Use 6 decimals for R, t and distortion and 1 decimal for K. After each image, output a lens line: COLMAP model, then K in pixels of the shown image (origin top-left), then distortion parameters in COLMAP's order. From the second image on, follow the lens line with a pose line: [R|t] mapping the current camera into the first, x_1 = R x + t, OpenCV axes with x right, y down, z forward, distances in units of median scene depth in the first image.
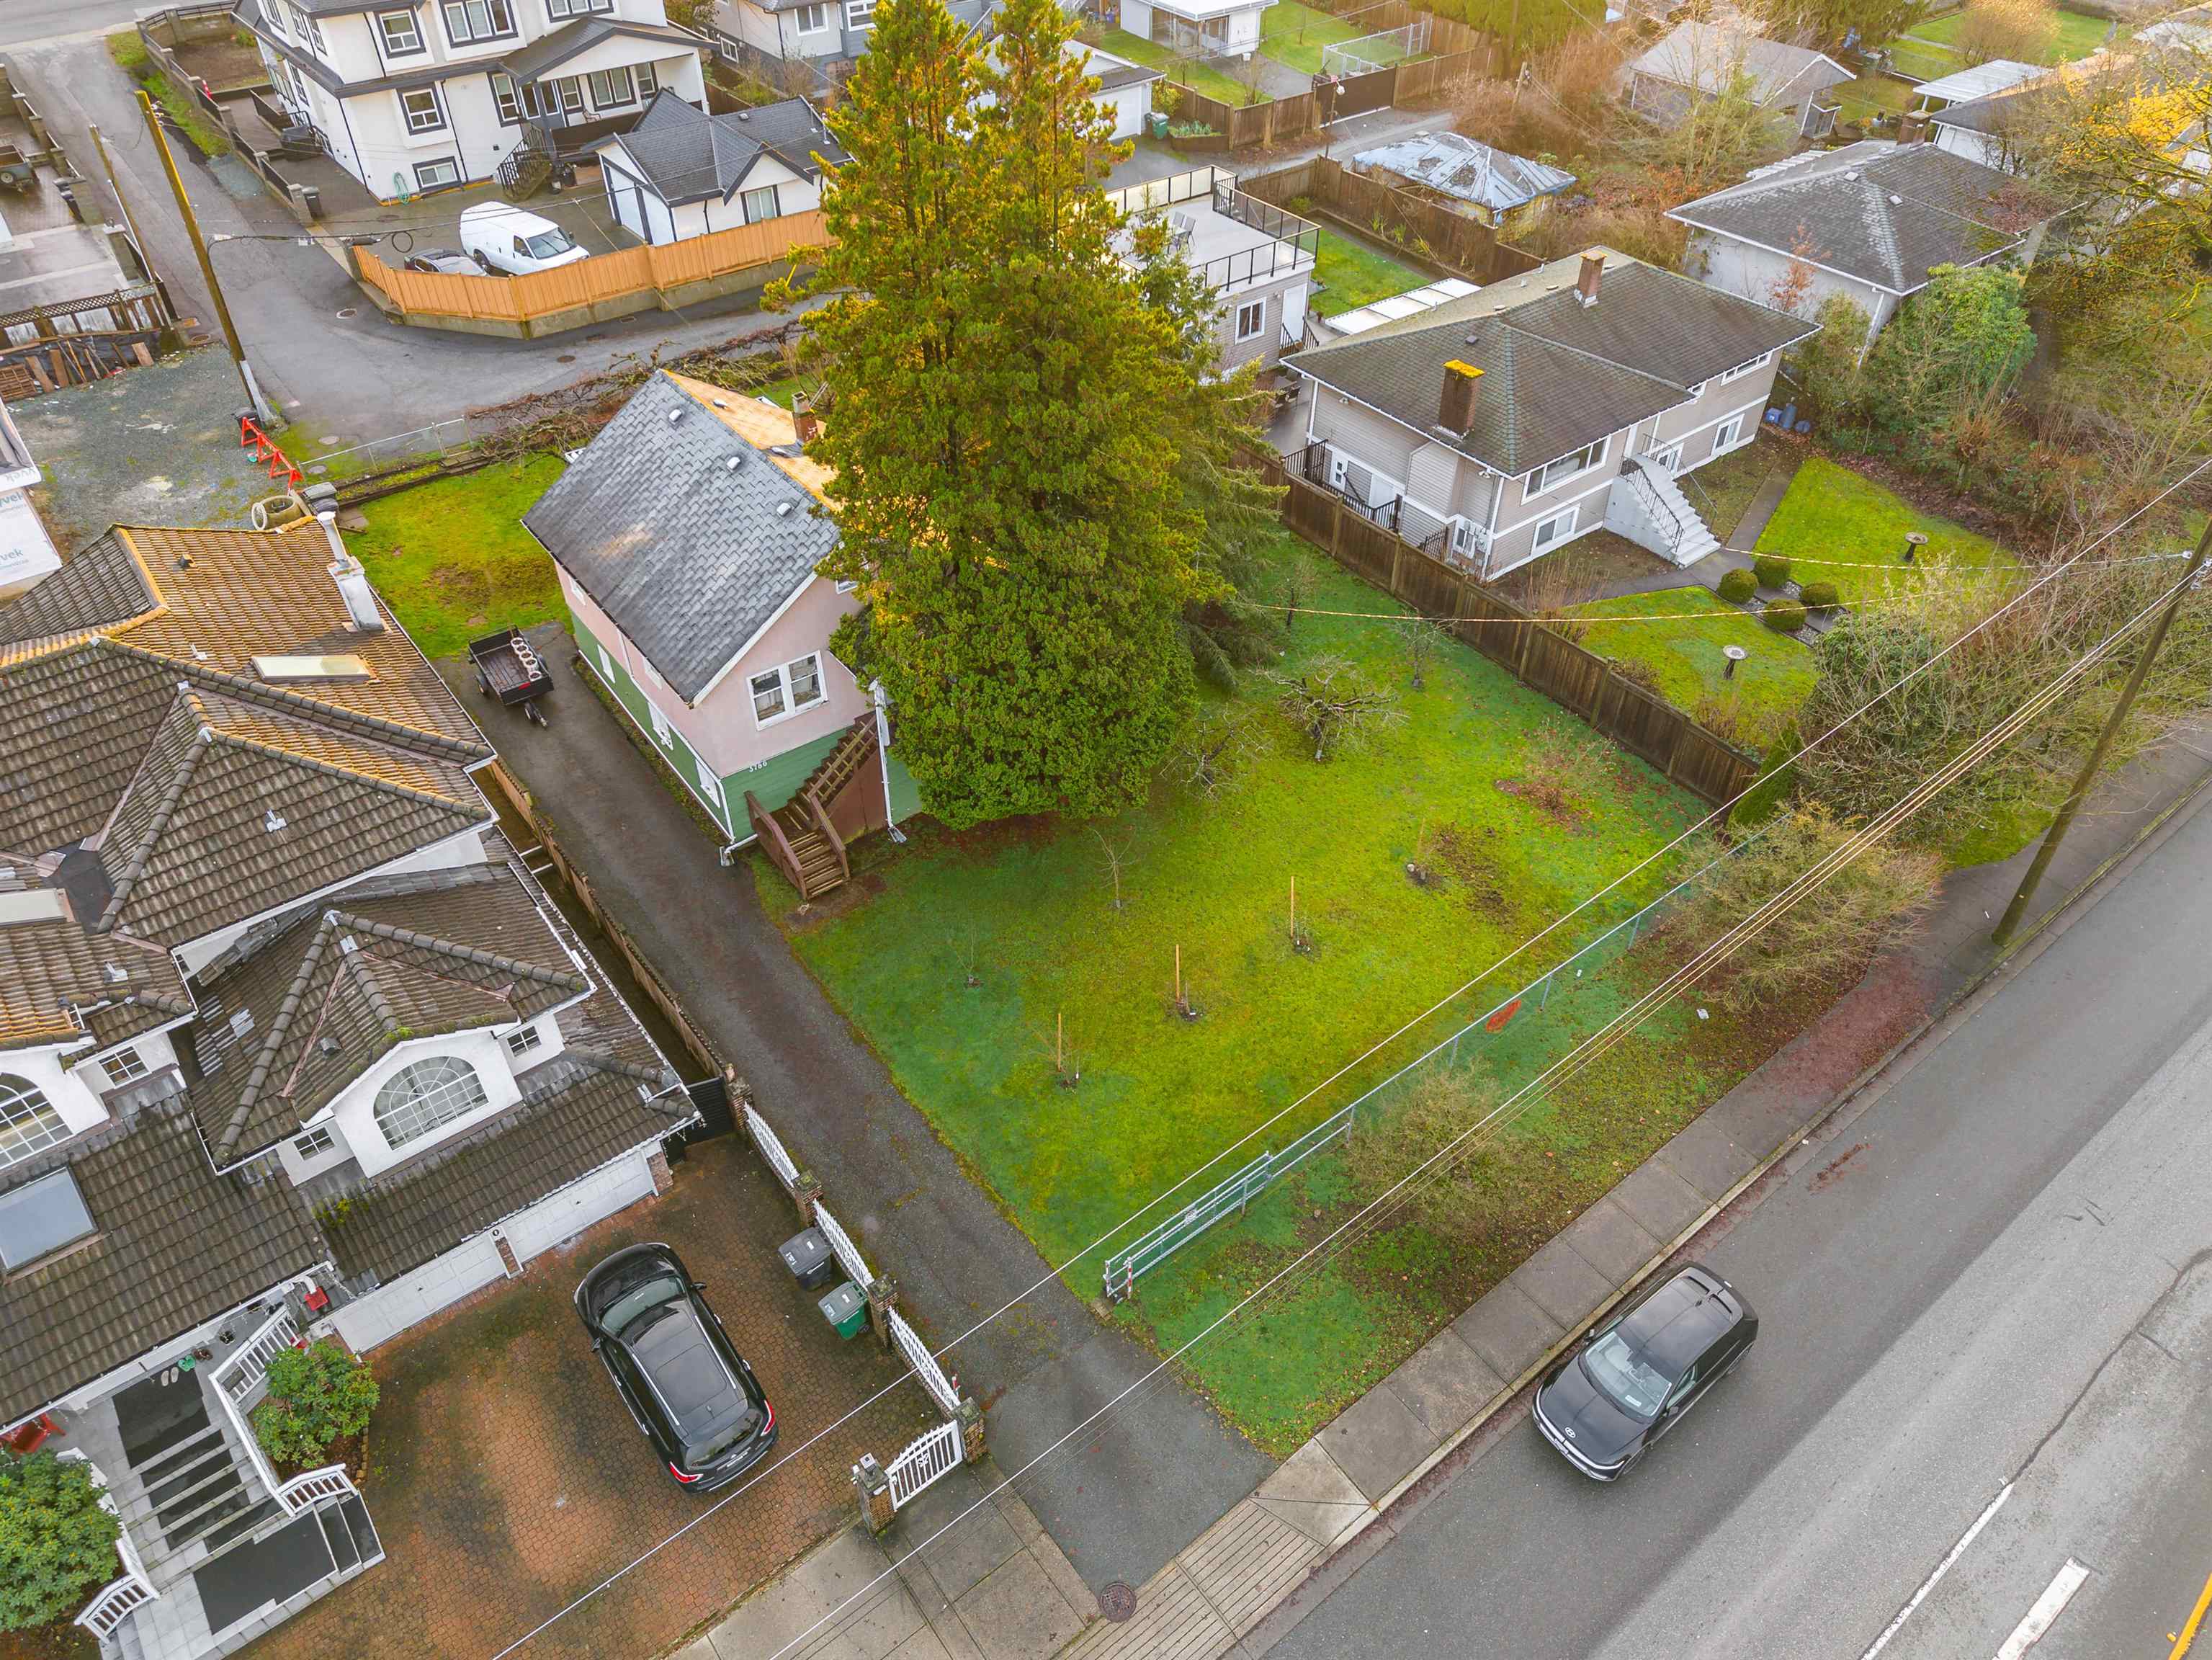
lens RADIAL K [[1510.2, 0, 1117.5], [0, 1510.2, 823.5], [0, 0, 1]] dist [0.017202, -0.014943]
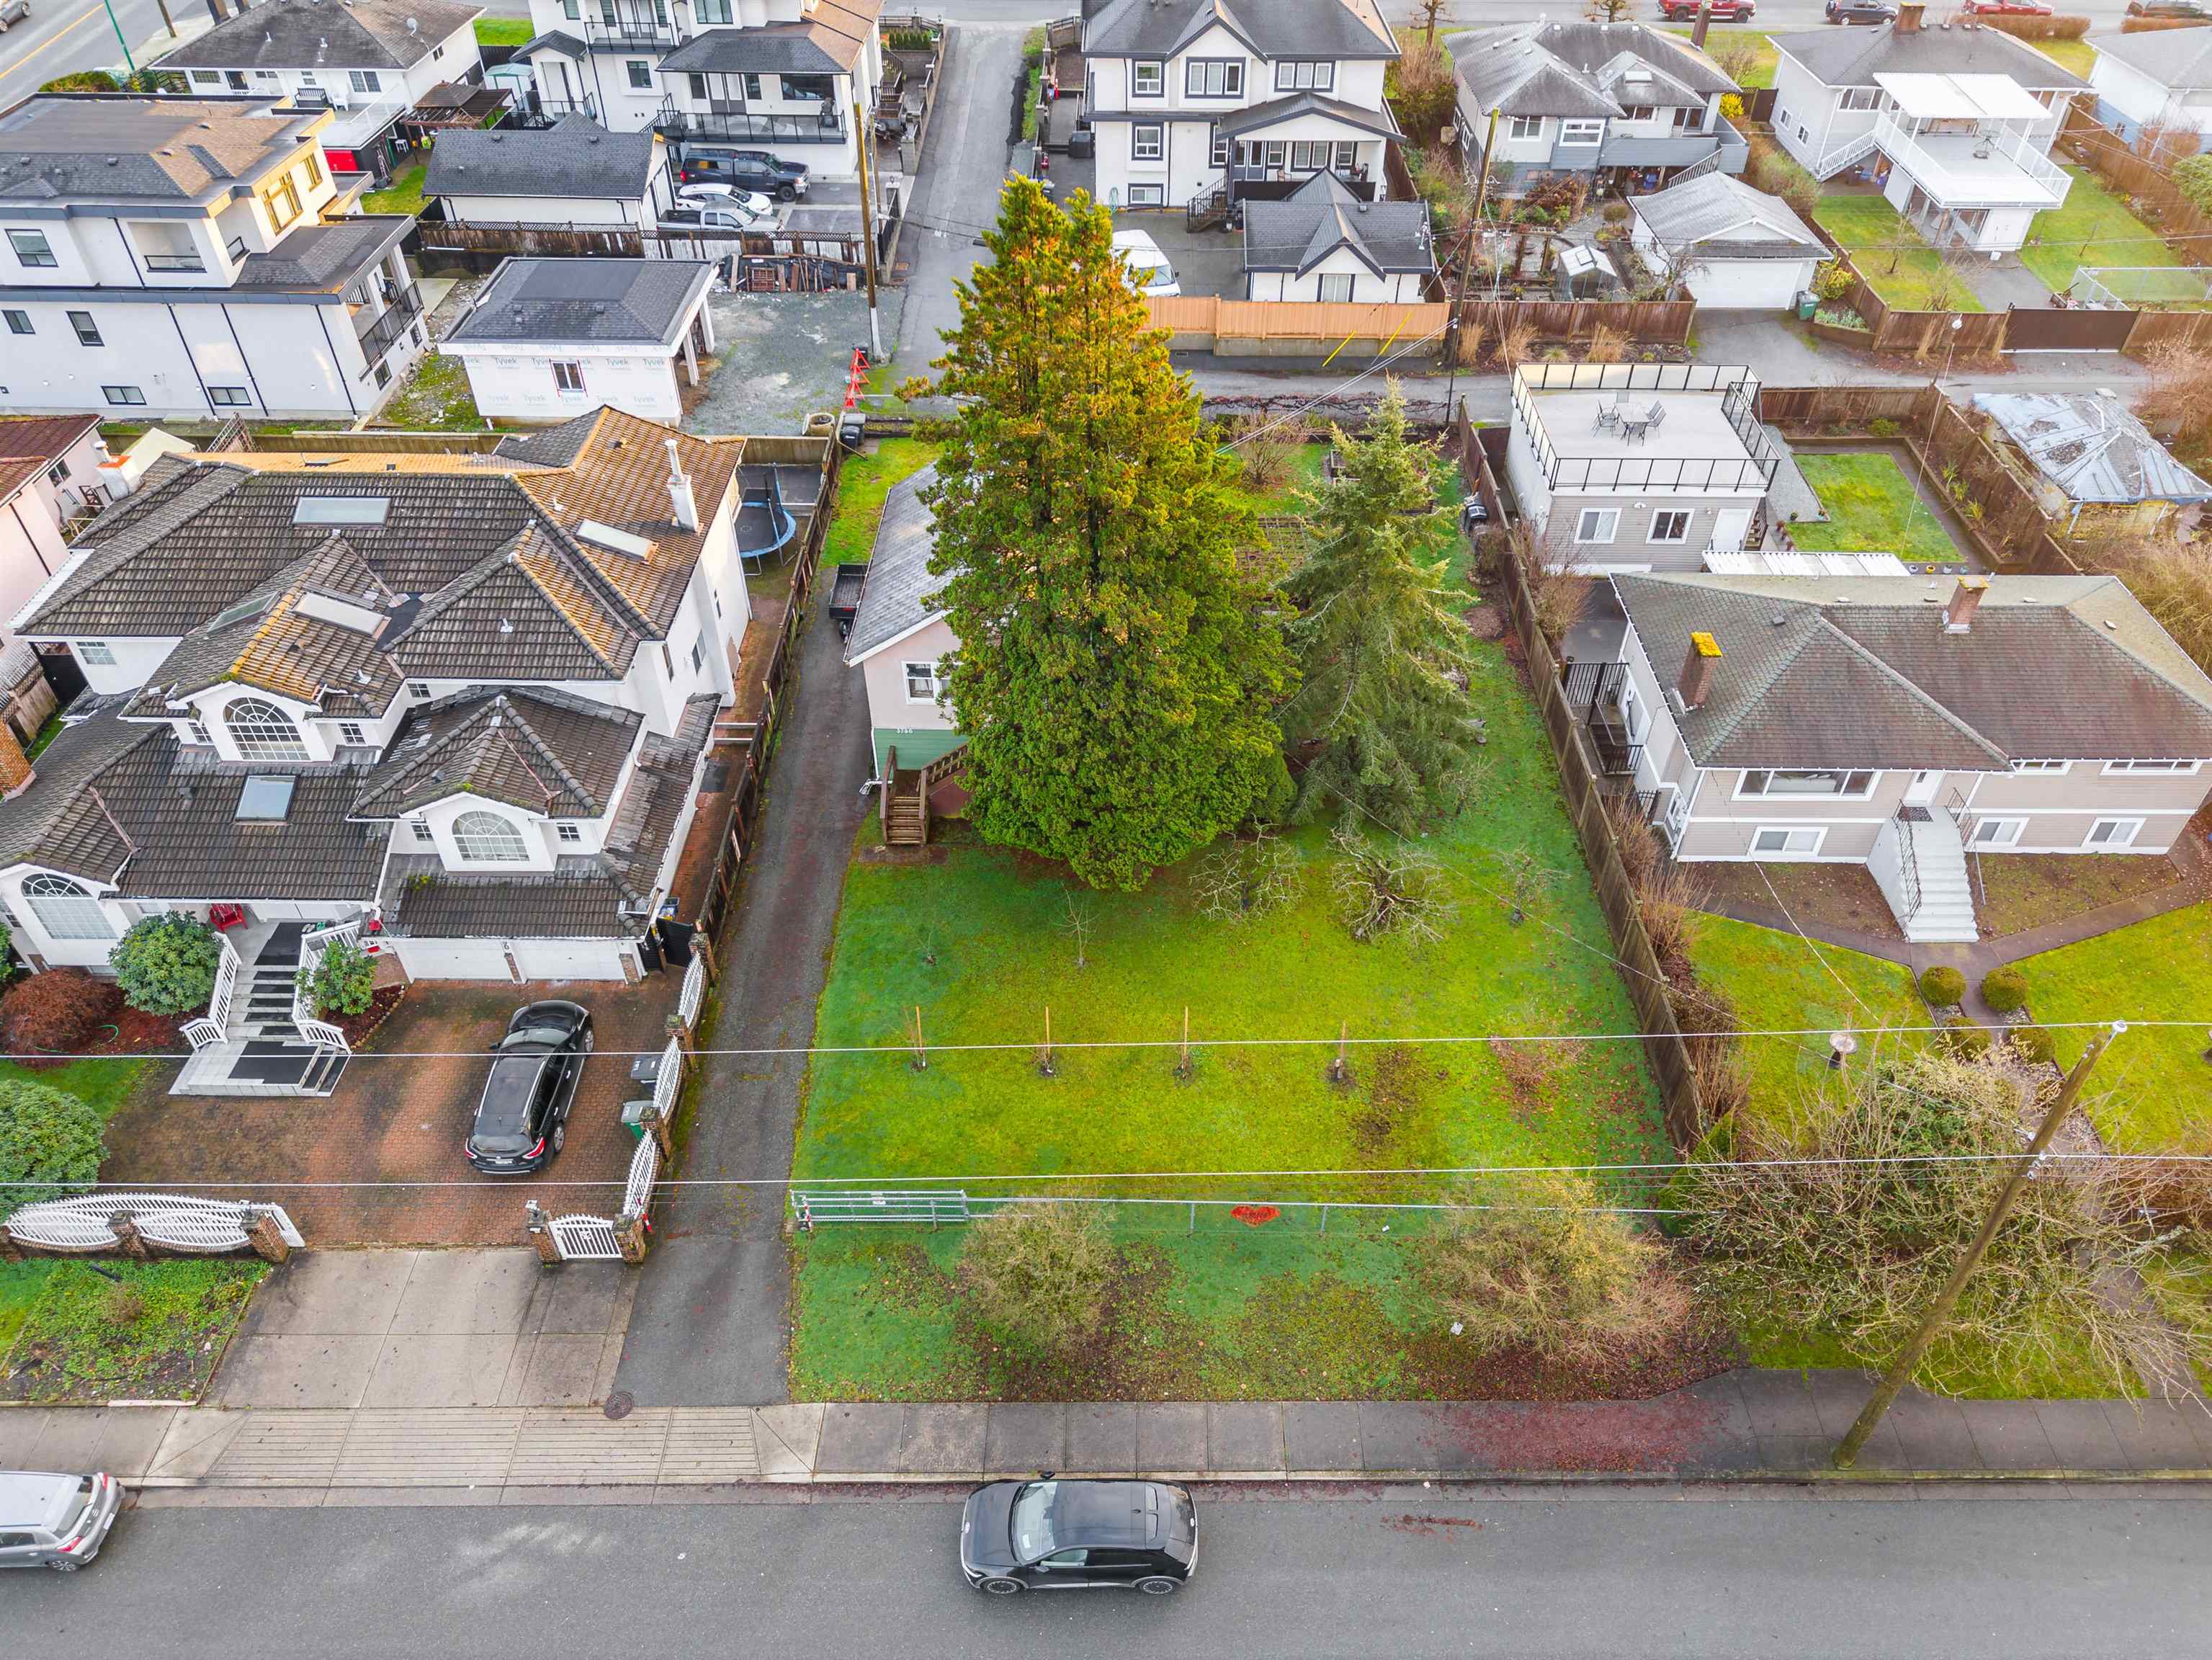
lens RADIAL K [[1510.2, 0, 1117.3], [0, 1510.2, 810.2], [0, 0, 1]] dist [0.017202, -0.014943]
pose [[0.785021, 0.408213, -0.465945, 0.589873], [-0.412635, 0.905590, 0.098180, -0.202221], [0.462033, 0.115192, 0.879350, -0.000841]]
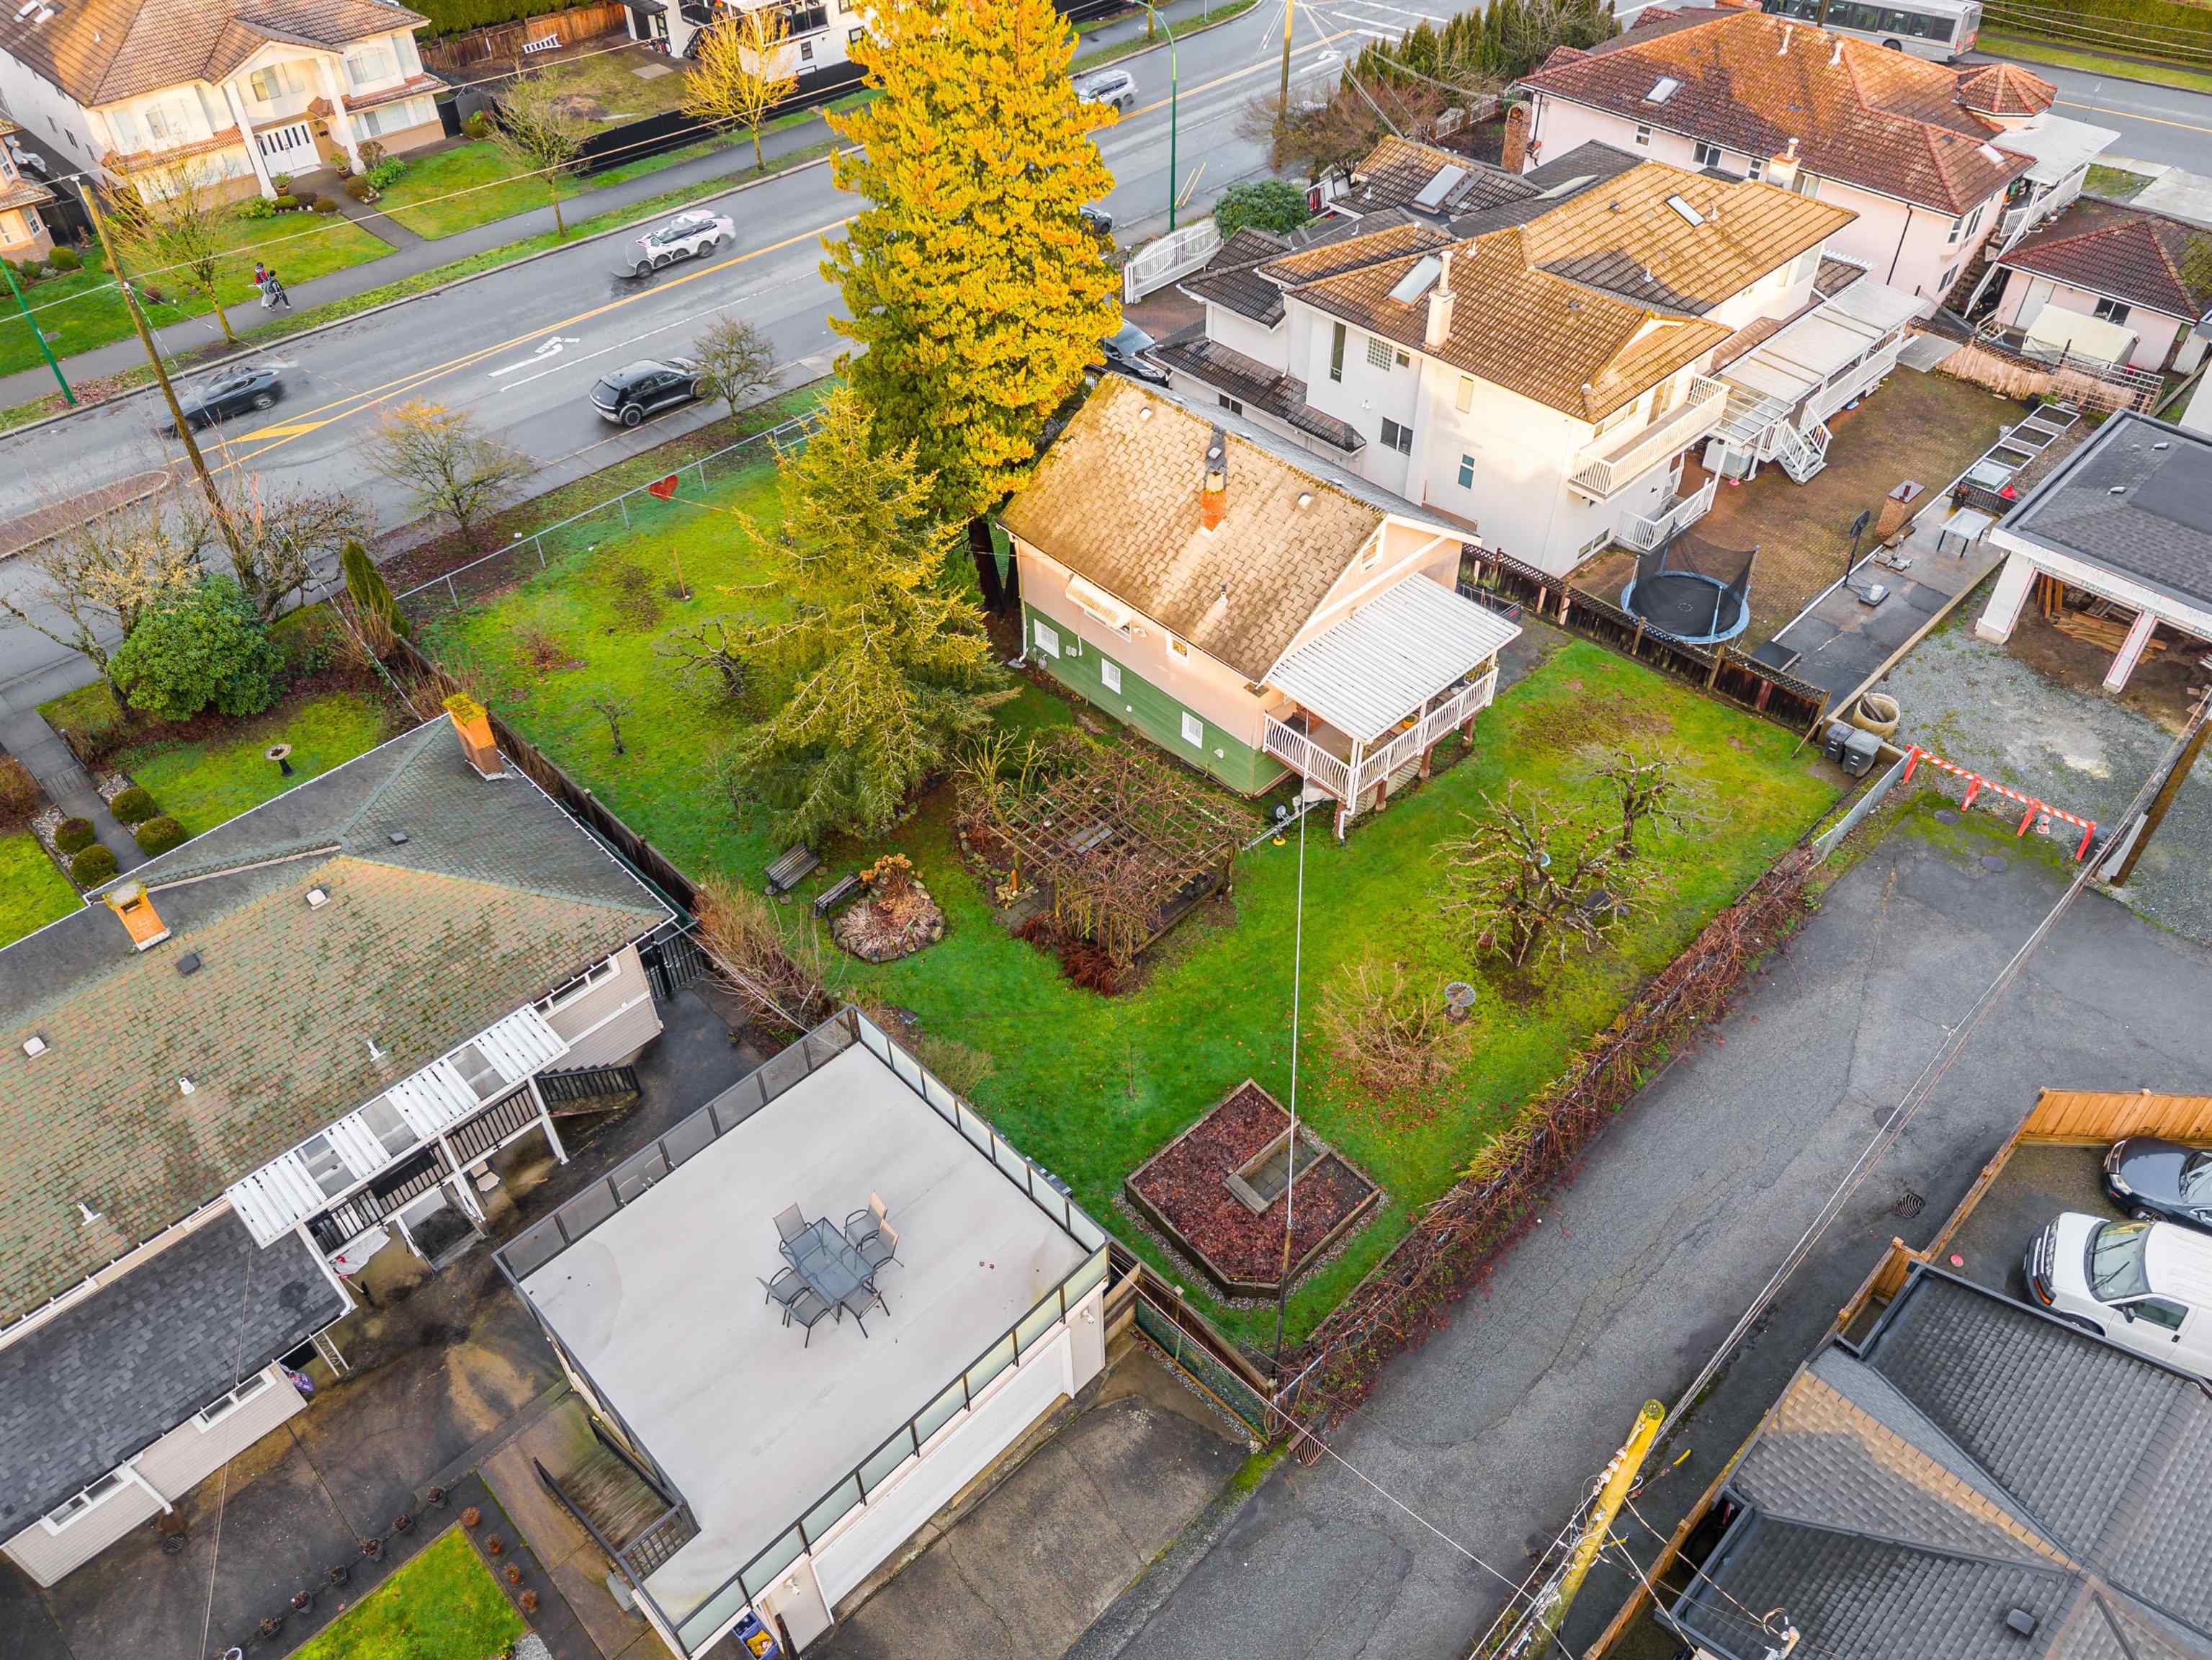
lens RADIAL K [[1624.6, 0, 1159.7], [0, 1624.6, 764.6], [0, 0, 1]] dist [0.000176, 0.005614]
pose [[-0.991133, 0.087759, -0.099765, -0.059785], [-0.089196, 0.117060, 0.989111, -1.625790], [0.098482, 0.989240, -0.108194, 1.606312]]
